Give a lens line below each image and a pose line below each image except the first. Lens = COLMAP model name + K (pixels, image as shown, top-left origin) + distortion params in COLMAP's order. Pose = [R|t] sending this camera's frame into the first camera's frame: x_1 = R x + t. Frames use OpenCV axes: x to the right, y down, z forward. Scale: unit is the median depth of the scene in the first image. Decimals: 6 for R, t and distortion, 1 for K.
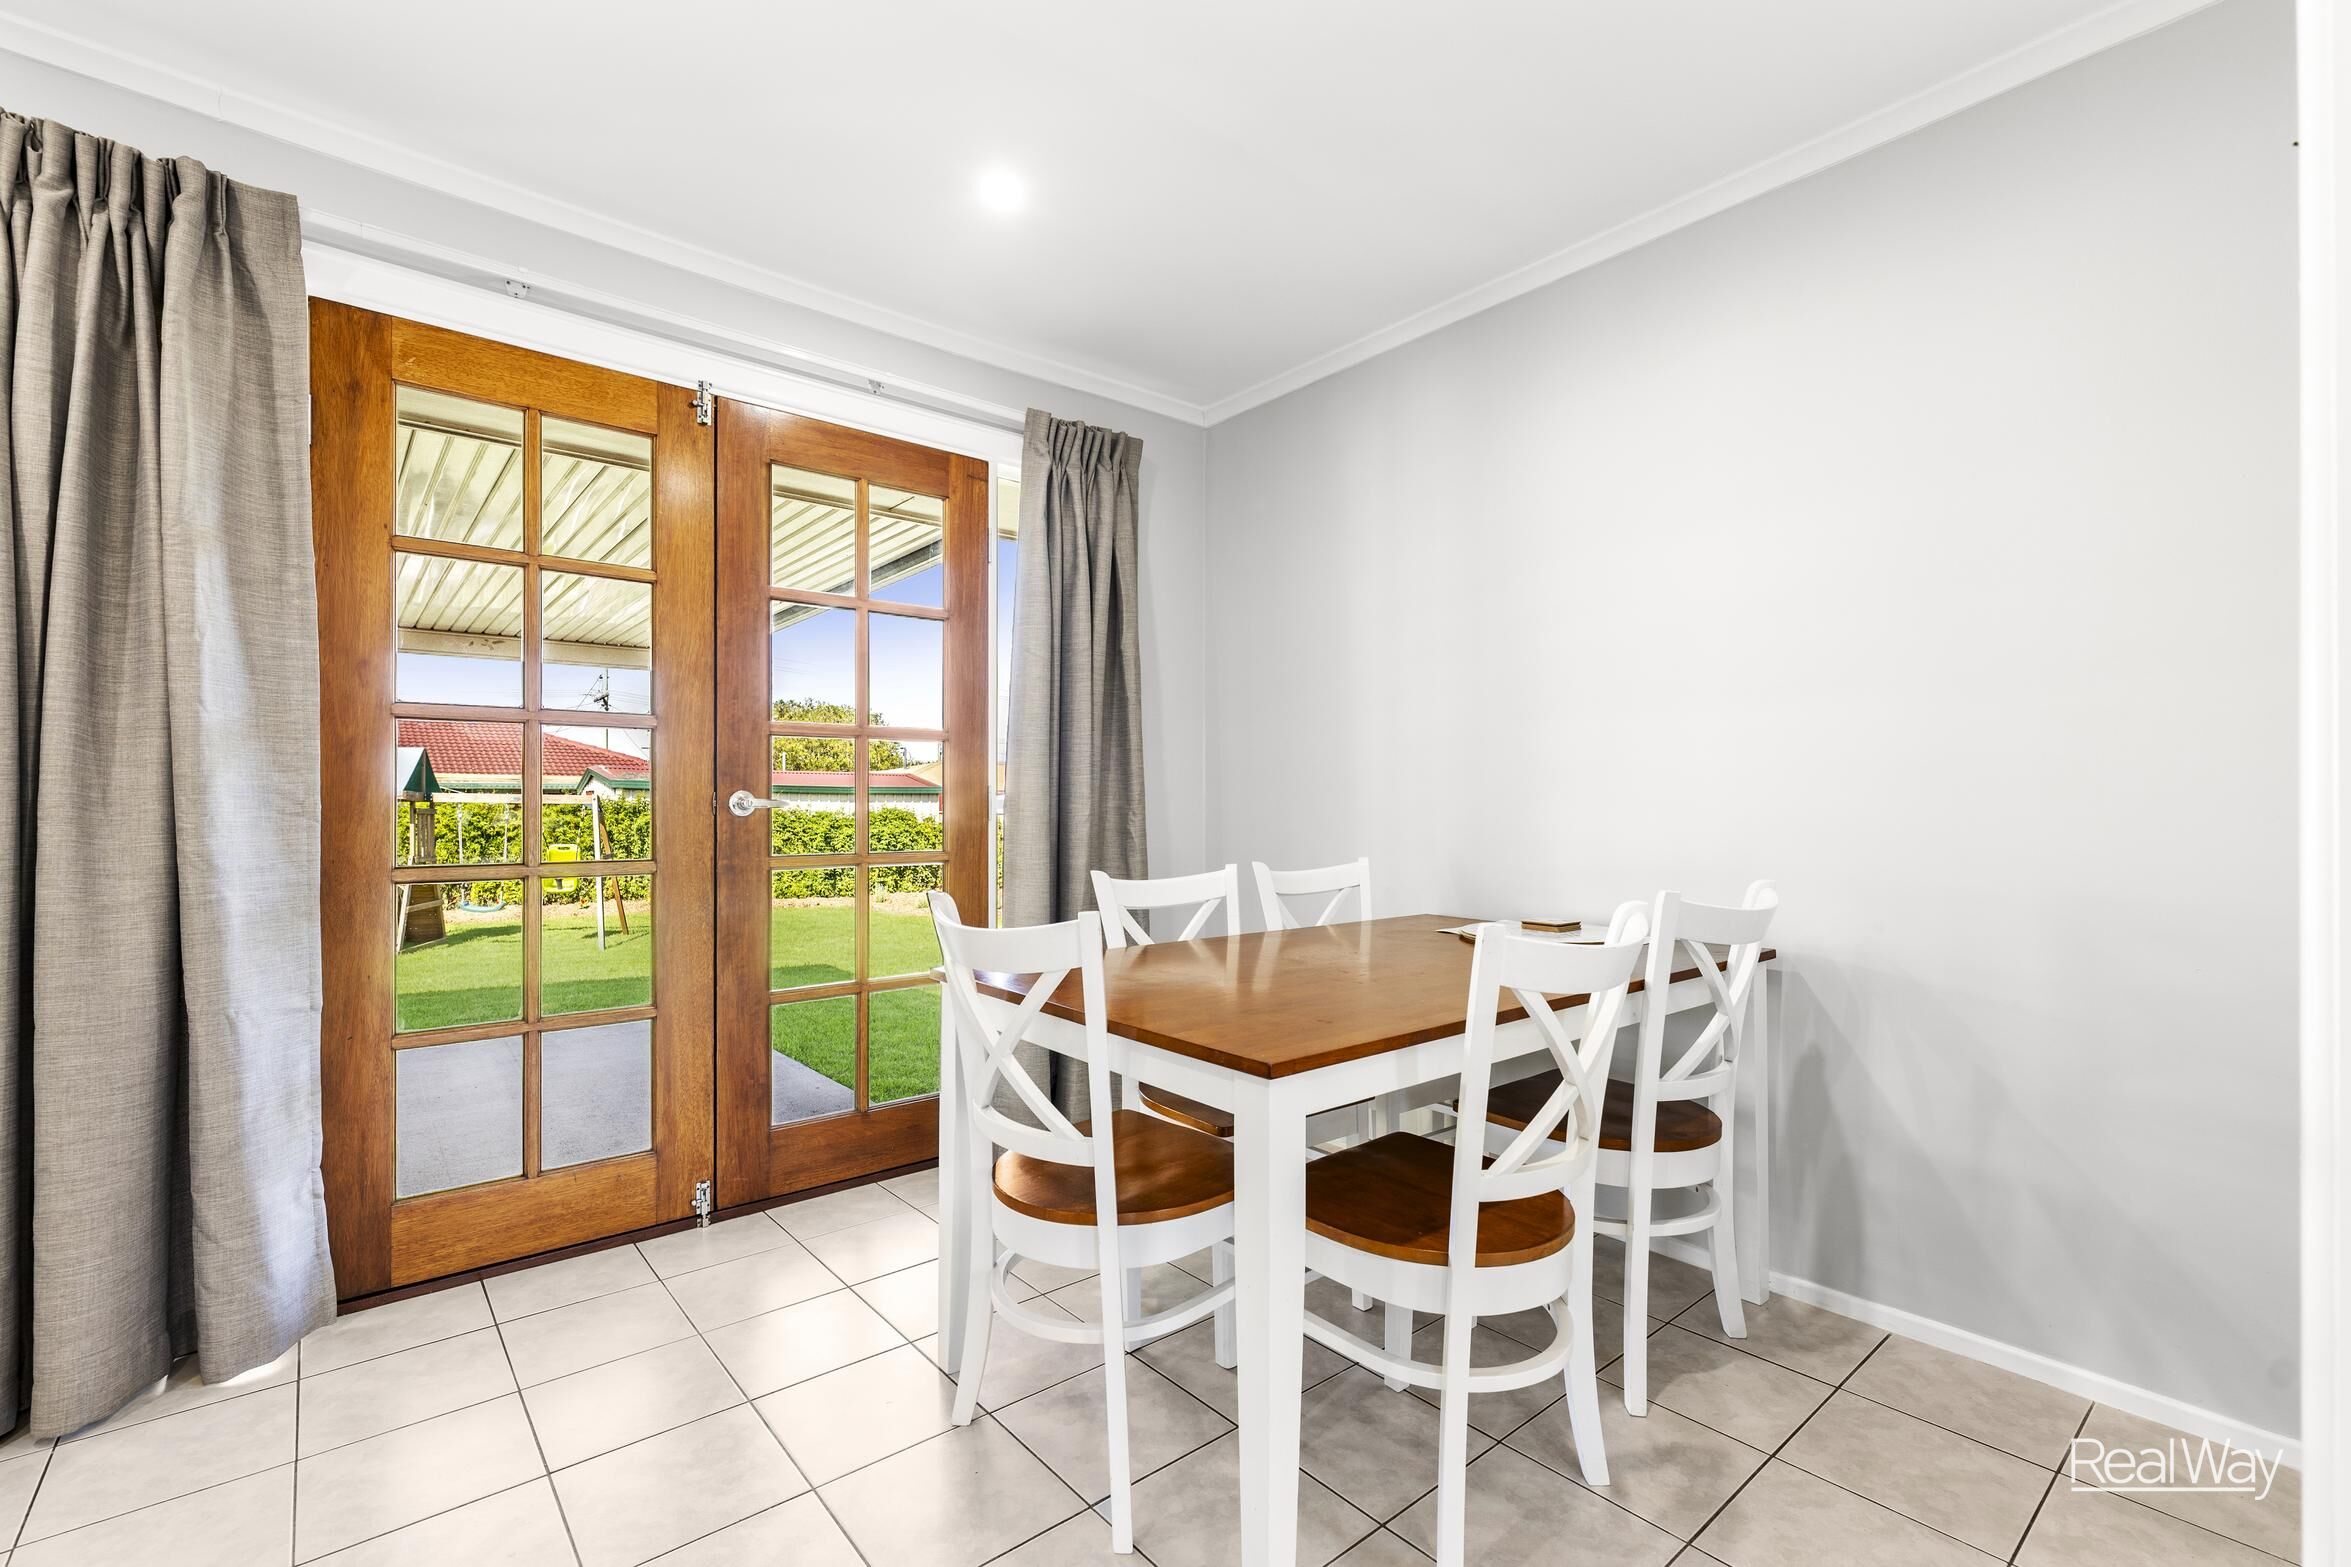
lens RADIAL K [[1030.4, 0, 1177.8], [0, 1030.4, 801.9], [0, 0, 1]] dist [0.000837, 0.000010]
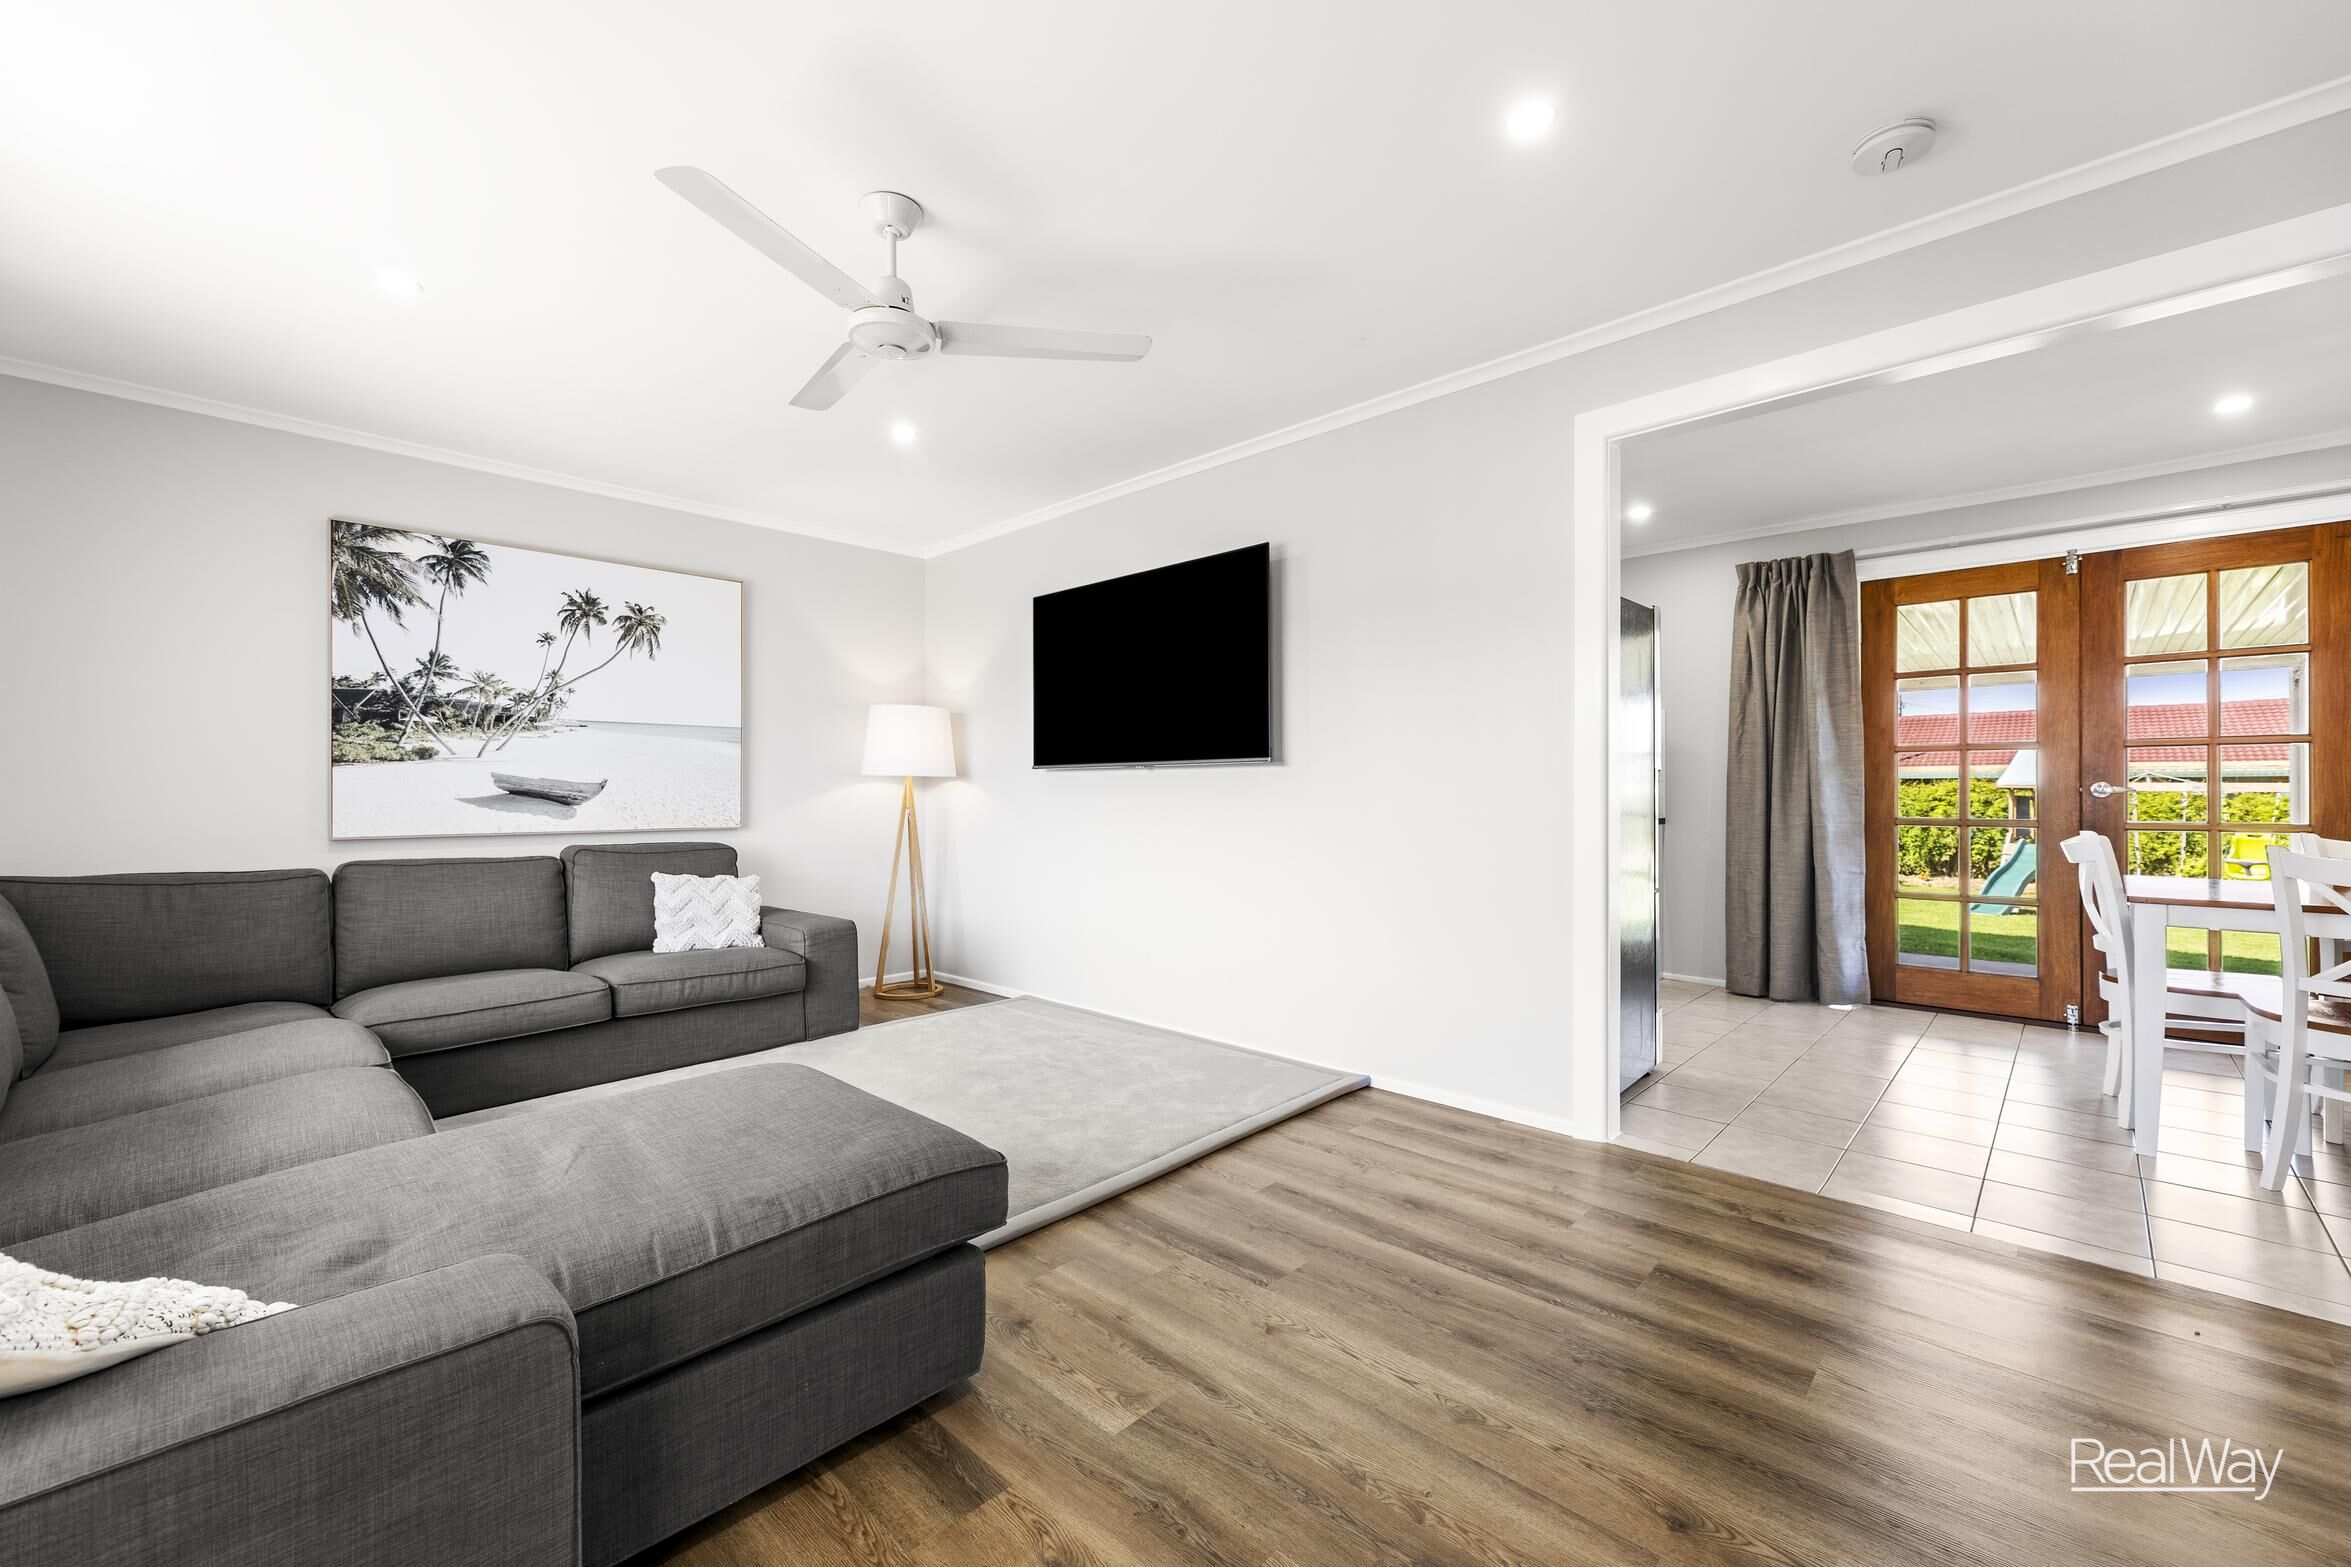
lens RADIAL K [[940.8, 0, 1173.1], [0, 940.8, 789.7], [0, 0, 1]] dist [0.001390, 0.000169]
pose [[0.107921, -0.003290, -0.994154, 1.236795], [0.001414, 0.999994, -0.003156, 0.005321], [0.994158, -0.001065, 0.107925, -0.888117]]
